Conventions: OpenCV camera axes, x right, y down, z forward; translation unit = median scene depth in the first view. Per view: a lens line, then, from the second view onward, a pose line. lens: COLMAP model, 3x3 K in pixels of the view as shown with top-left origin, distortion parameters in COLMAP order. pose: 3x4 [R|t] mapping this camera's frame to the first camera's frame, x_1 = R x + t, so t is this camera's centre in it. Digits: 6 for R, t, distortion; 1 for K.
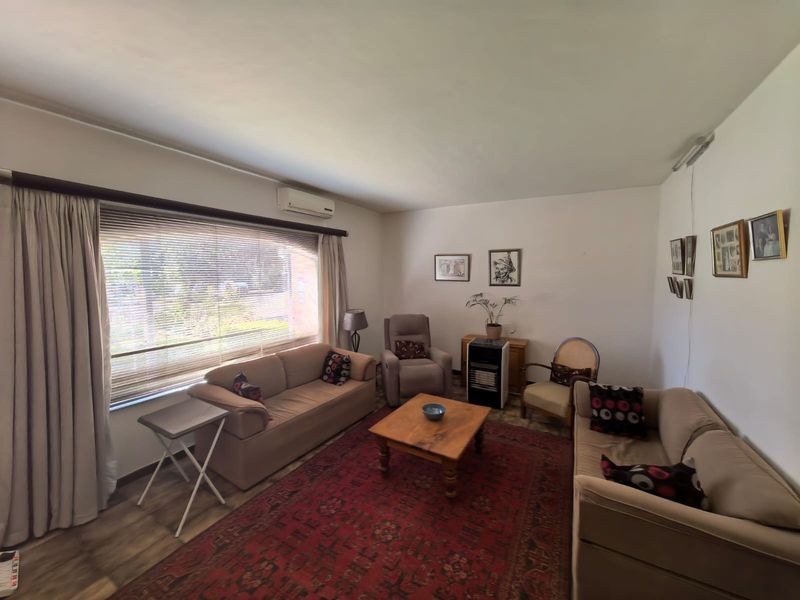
lens RADIAL K [[308.2, 0, 404.5], [0, 308.2, 298.1], [0, 0, 1]] dist [0.000530, 0.000036]
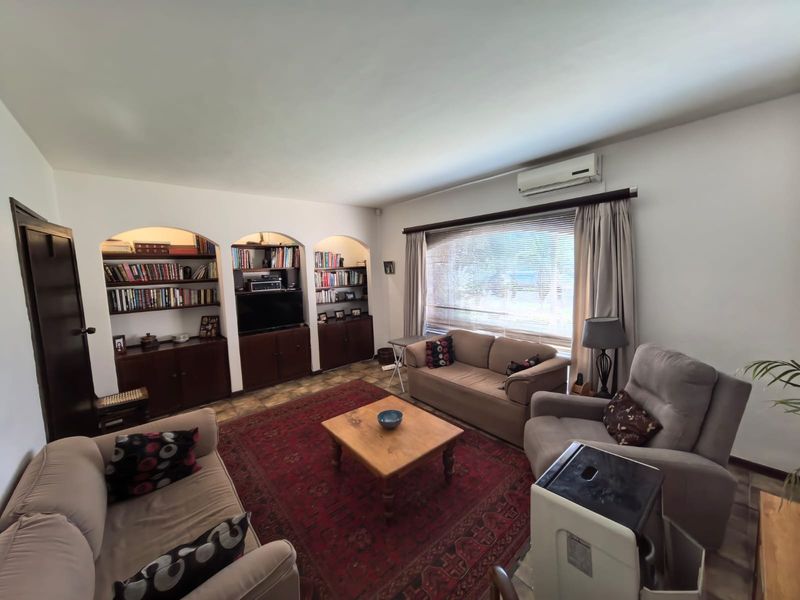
lens RADIAL K [[308.2, 0, 405.0], [0, 308.2, 297.4], [0, 0, 1]] dist [0.000530, 0.000036]
pose [[-0.323854, 0.108698, -0.939842, 0.720744], [-0.042260, 0.990725, 0.129145, -0.086122], [0.945163, 0.081542, -0.316257, 1.041659]]
